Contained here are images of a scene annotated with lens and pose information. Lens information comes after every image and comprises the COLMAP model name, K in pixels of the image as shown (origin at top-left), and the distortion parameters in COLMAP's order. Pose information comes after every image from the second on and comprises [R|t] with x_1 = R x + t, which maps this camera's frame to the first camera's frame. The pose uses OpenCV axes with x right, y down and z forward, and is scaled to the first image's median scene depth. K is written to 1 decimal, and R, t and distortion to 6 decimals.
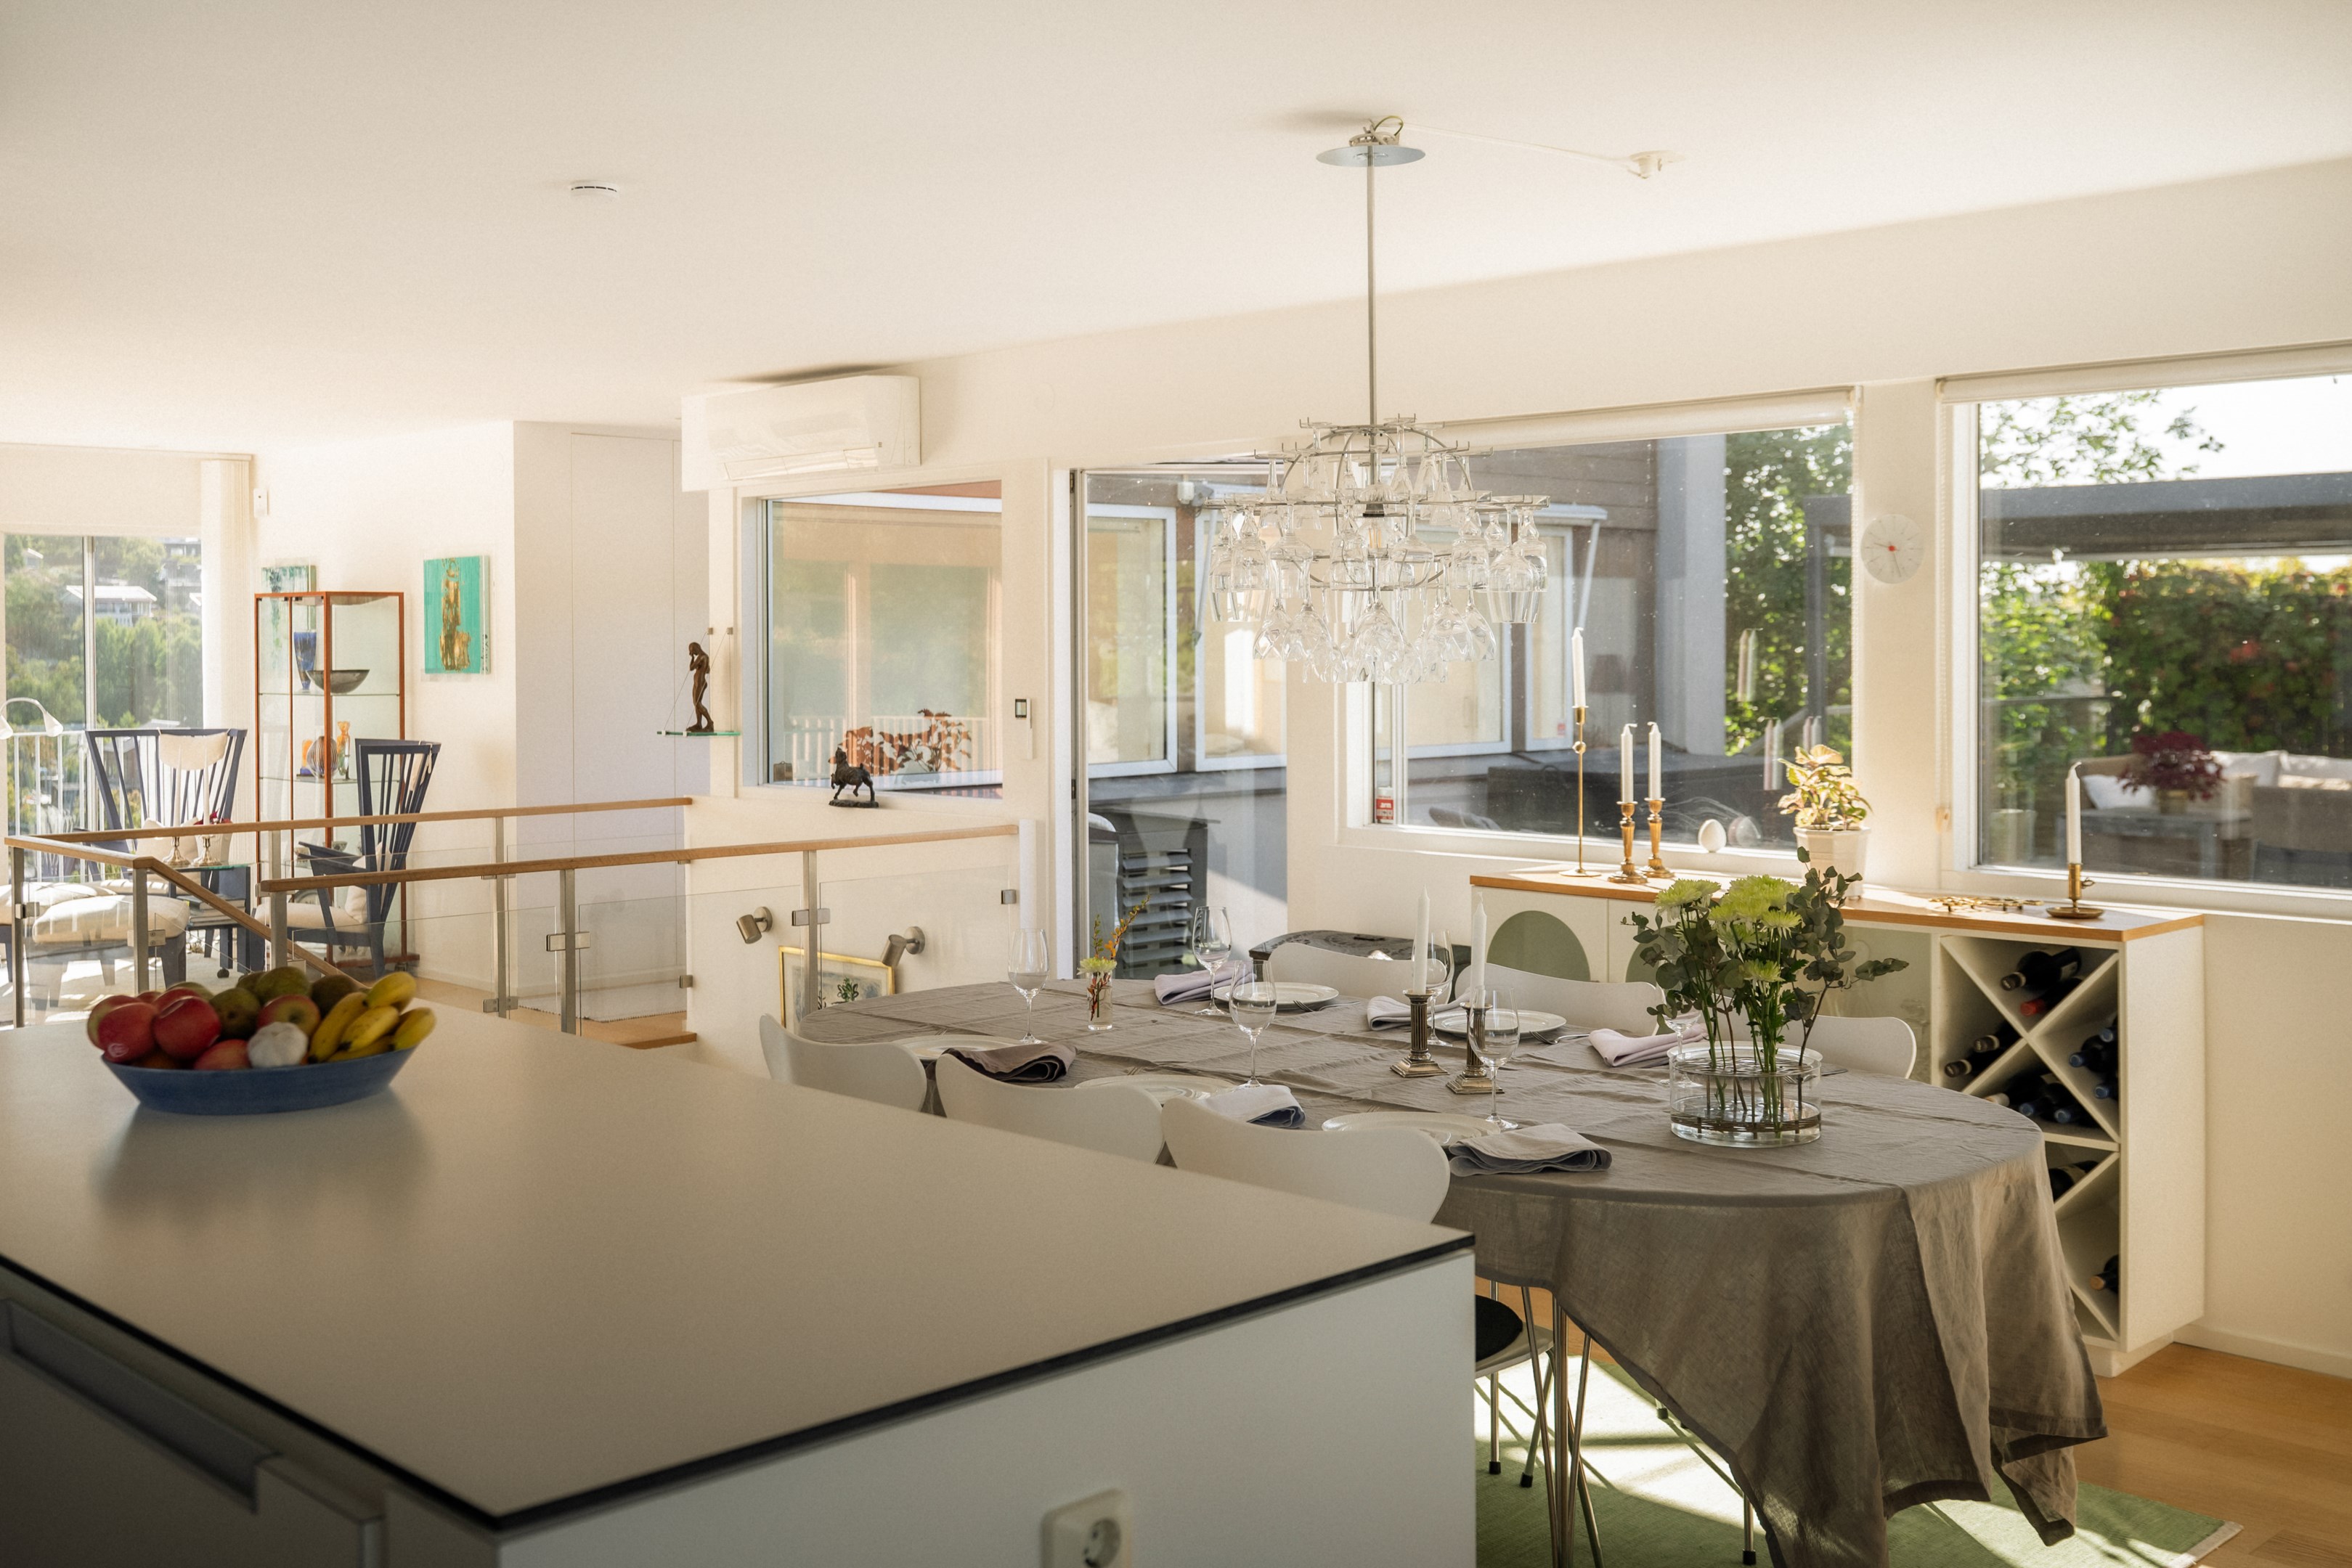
lens RADIAL K [[2356.8, 0, 1179.2], [0, 2356.8, 760.1], [0, 0, 1]] dist [0.012142, 0.000000]
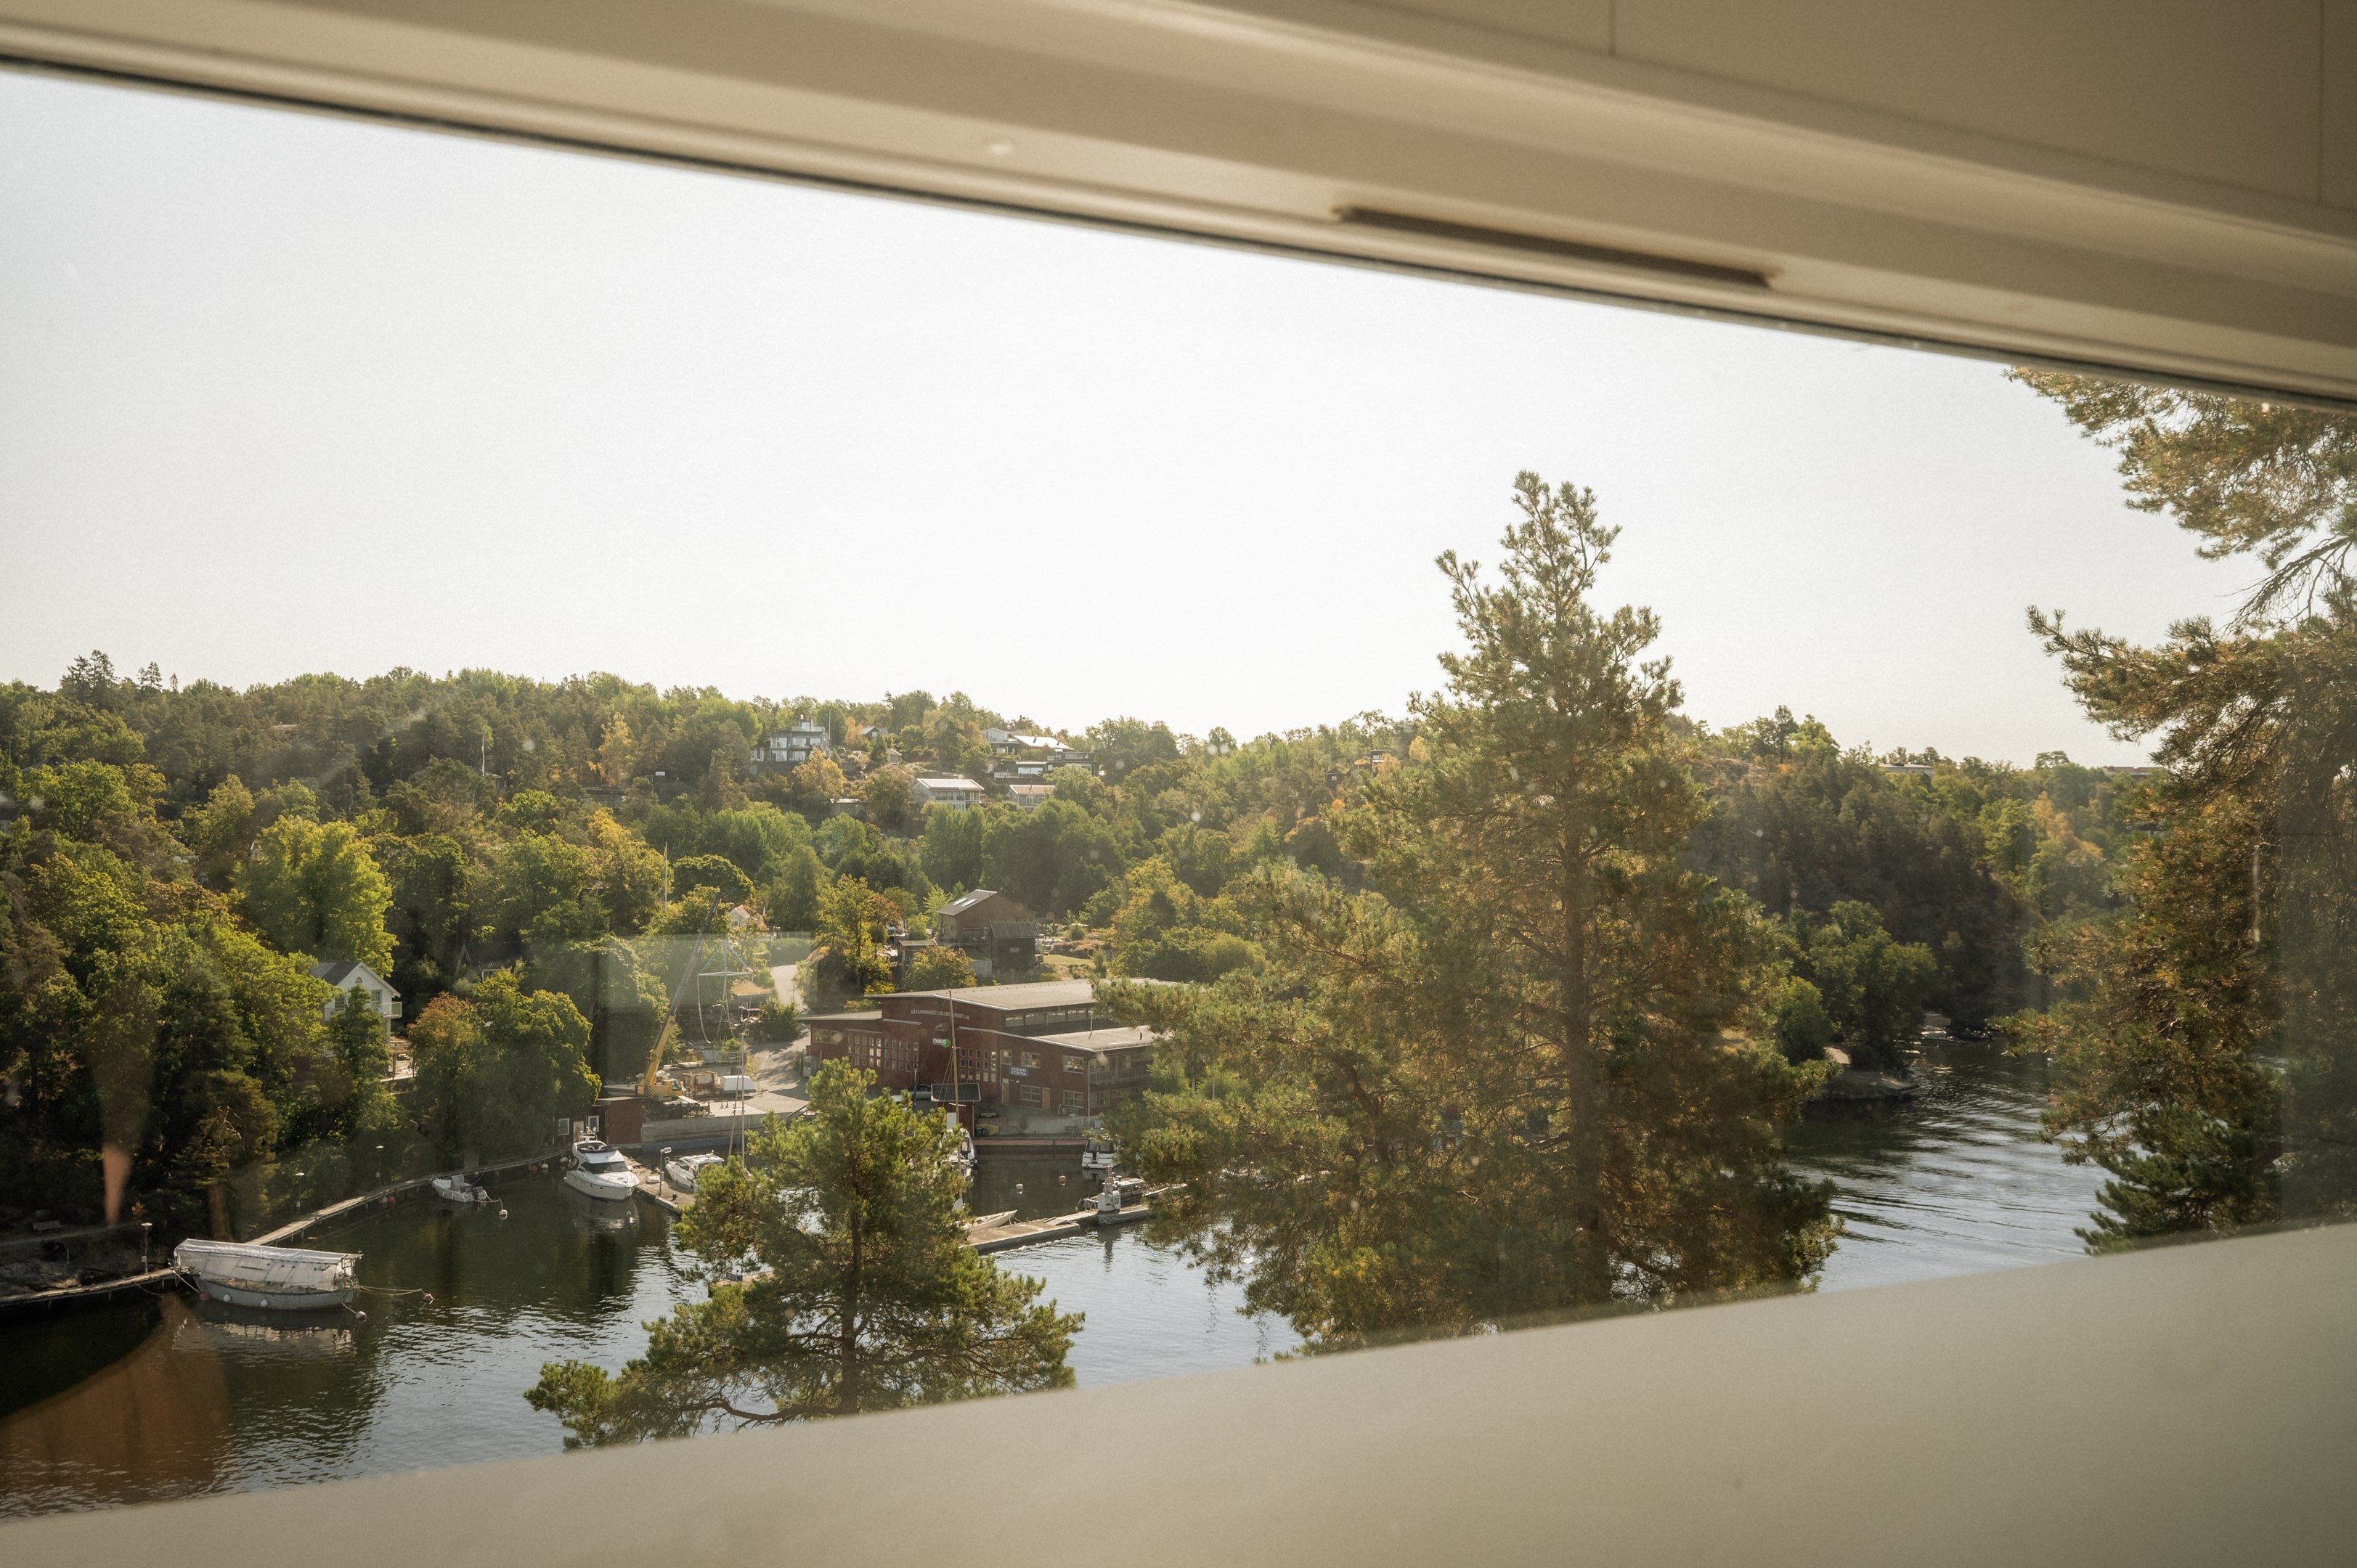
lens RADIAL K [[2063.5, 0, 1177.7], [0, 2063.5, 789.1], [0, 0, 1]] dist [-0.007168, -0.002423]
pose [[0.950409, 0.002489, -0.310994, -0.186798], [-0.023946, 0.997585, -0.065197, -0.026686], [0.310080, 0.069411, 0.948173, 0.580439]]
